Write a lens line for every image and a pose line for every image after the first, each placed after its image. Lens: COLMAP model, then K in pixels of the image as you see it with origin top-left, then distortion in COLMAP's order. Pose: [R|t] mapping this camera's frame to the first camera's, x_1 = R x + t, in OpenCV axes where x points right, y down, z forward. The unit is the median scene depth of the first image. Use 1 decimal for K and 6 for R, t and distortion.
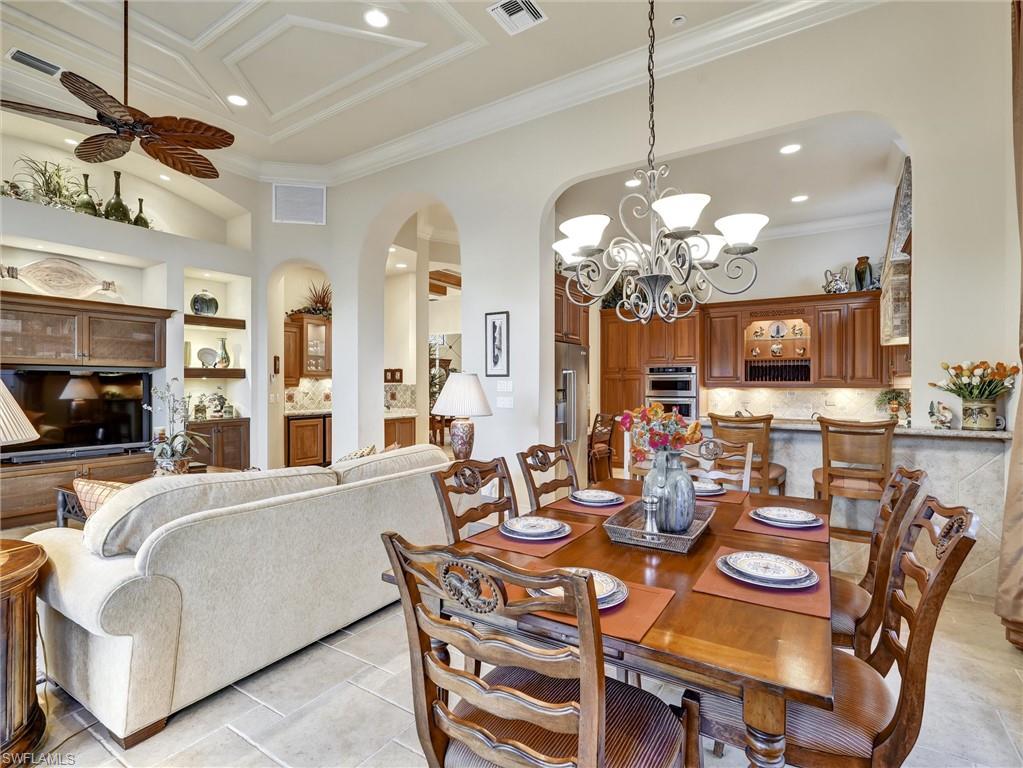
lens RADIAL K [[512.5, 0, 511.1], [0, 512.5, 373.9], [0, 0, 1]] dist [-0.004836, 0.001700]
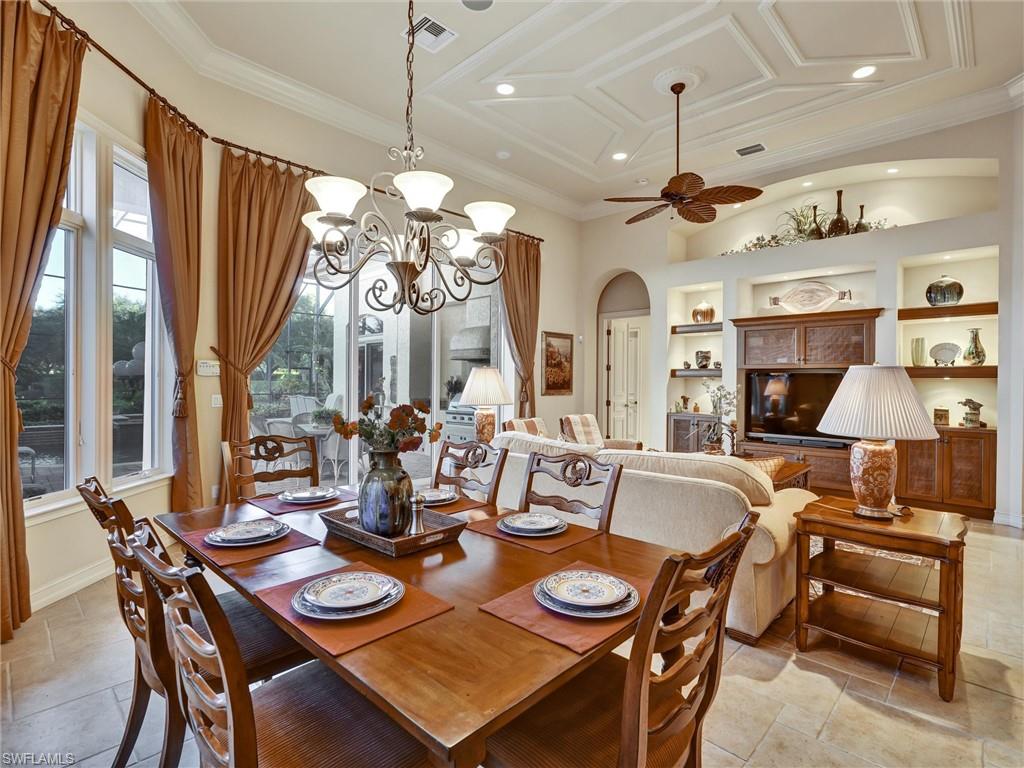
lens RADIAL K [[513.0, 0, 511.6], [0, 513.0, 373.8], [0, 0, 1]] dist [-0.004836, 0.001700]
pose [[-0.194102, -0.015841, -0.980853, 0.423312], [0.009664, 0.999790, -0.018059, 0.010305], [0.980934, -0.012985, -0.193908, 0.501589]]
